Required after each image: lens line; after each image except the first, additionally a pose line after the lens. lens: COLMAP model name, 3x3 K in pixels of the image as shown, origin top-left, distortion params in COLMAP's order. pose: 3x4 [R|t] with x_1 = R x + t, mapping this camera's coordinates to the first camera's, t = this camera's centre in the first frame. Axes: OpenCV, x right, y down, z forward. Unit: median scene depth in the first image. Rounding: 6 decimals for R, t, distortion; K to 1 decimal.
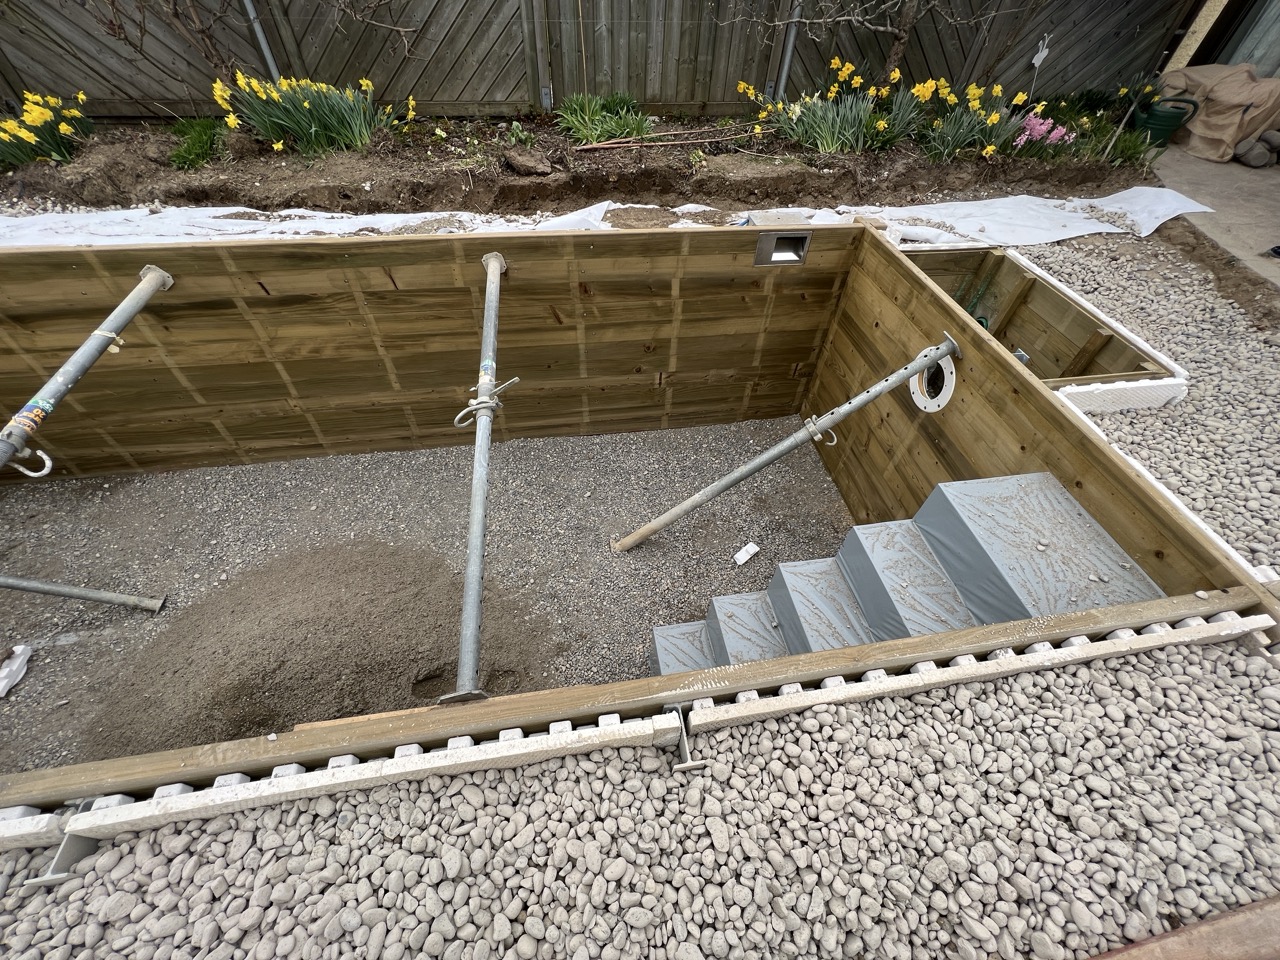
lens RADIAL K [[514.0, 0, 643.4], [0, 514.0, 484.3], [0, 0, 1]] dist [-0.001672, 0.000102]
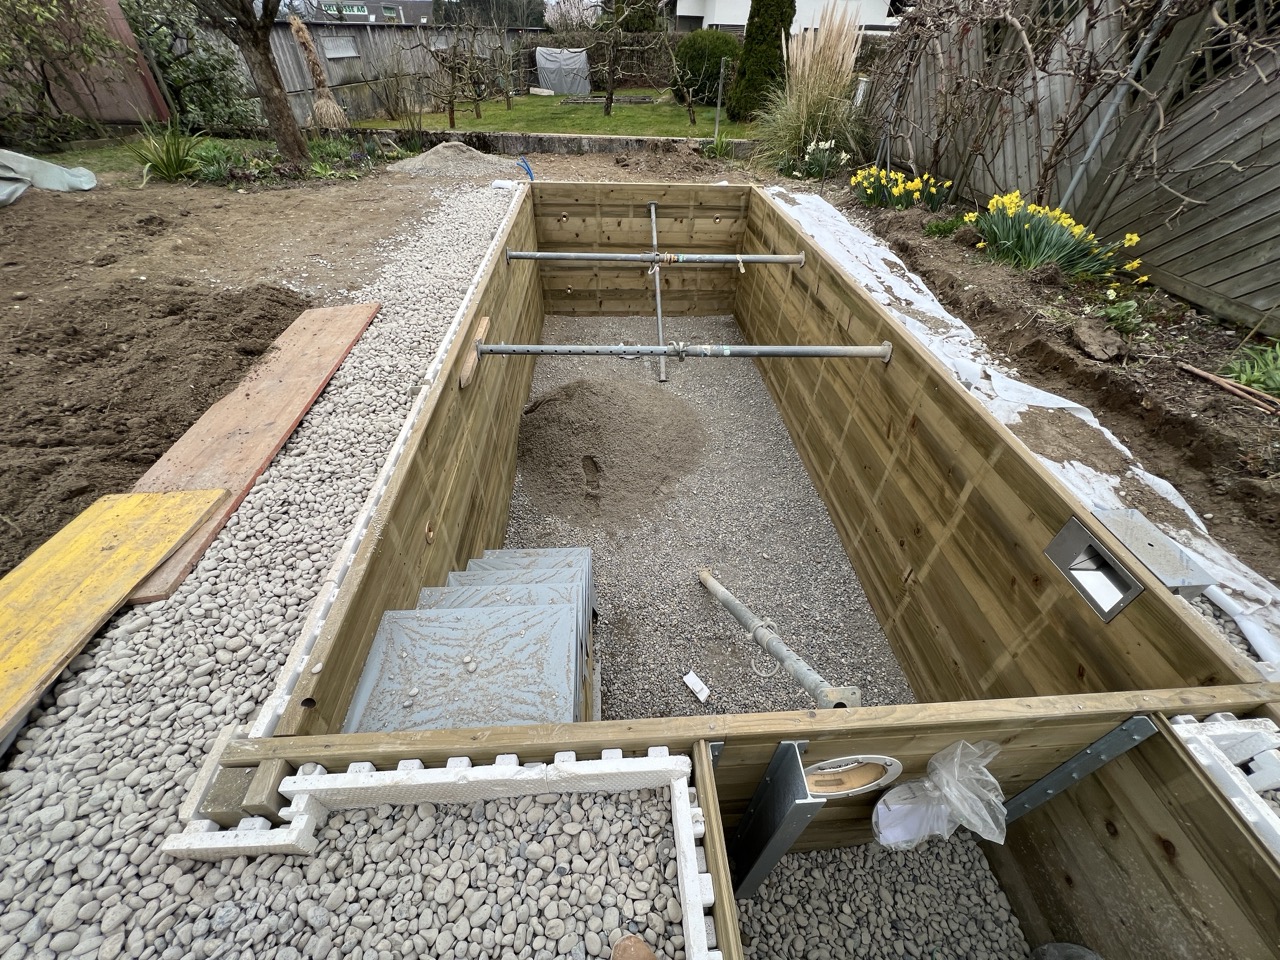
lens RADIAL K [[514.0, 0, 640.1], [0, 514.0, 483.4], [0, 0, 1]] dist [-0.001672, 0.000102]
pose [[-0.099391, 0.624318, -0.774821, 0.722898], [-0.766382, 0.448616, 0.459785, -0.378283], [0.634650, 0.639508, 0.433878, 0.352108]]
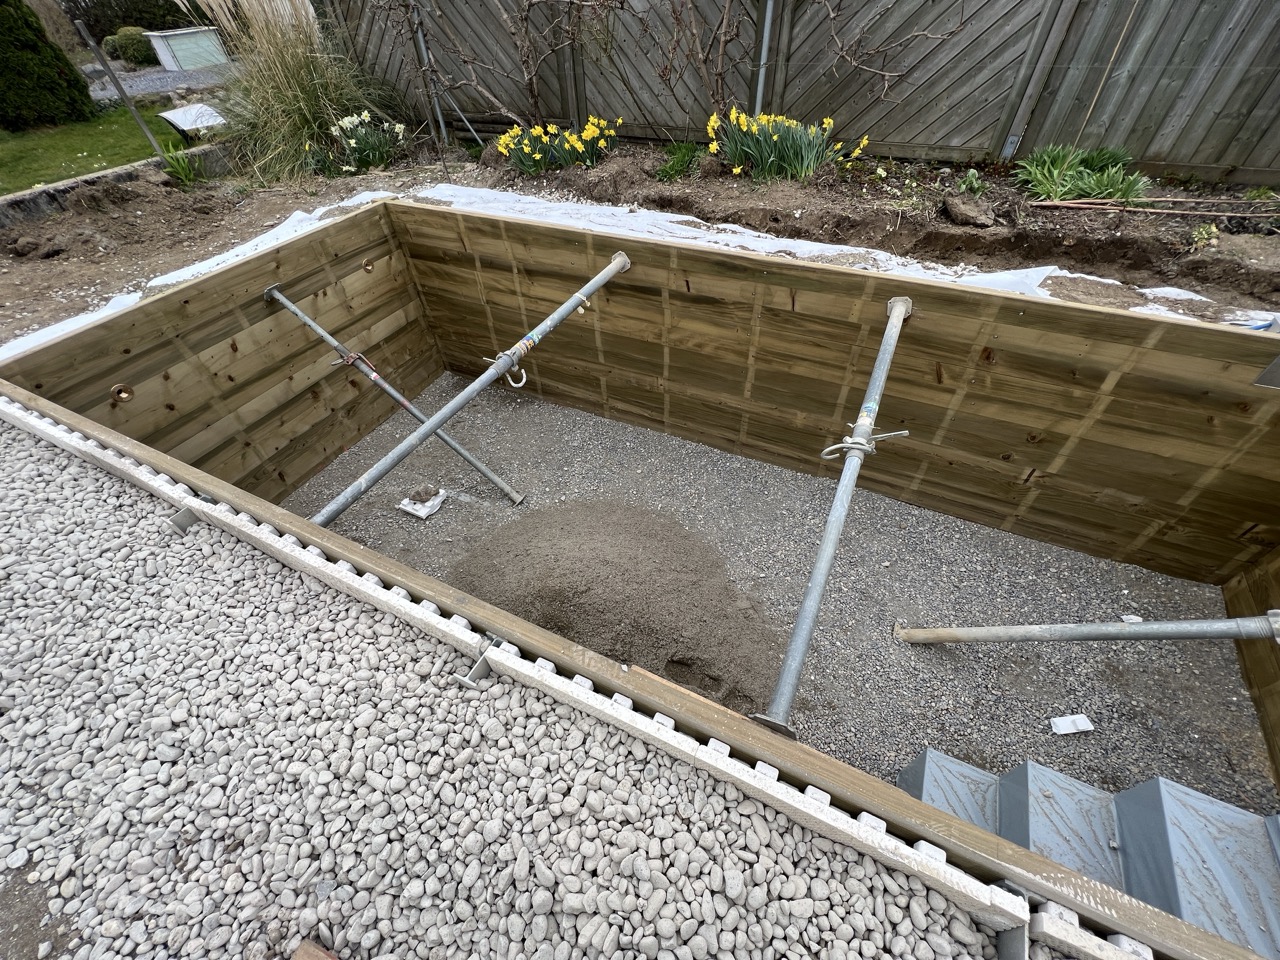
lens RADIAL K [[514.0, 0, 641.6], [0, 514.0, 483.8], [0, 0, 1]] dist [-0.001672, 0.000102]
pose [[0.813132, 0.367125, -0.451703, -0.118350], [-0.388674, 0.920116, 0.048161, 0.015617], [0.433300, 0.136403, 0.890868, -0.023552]]
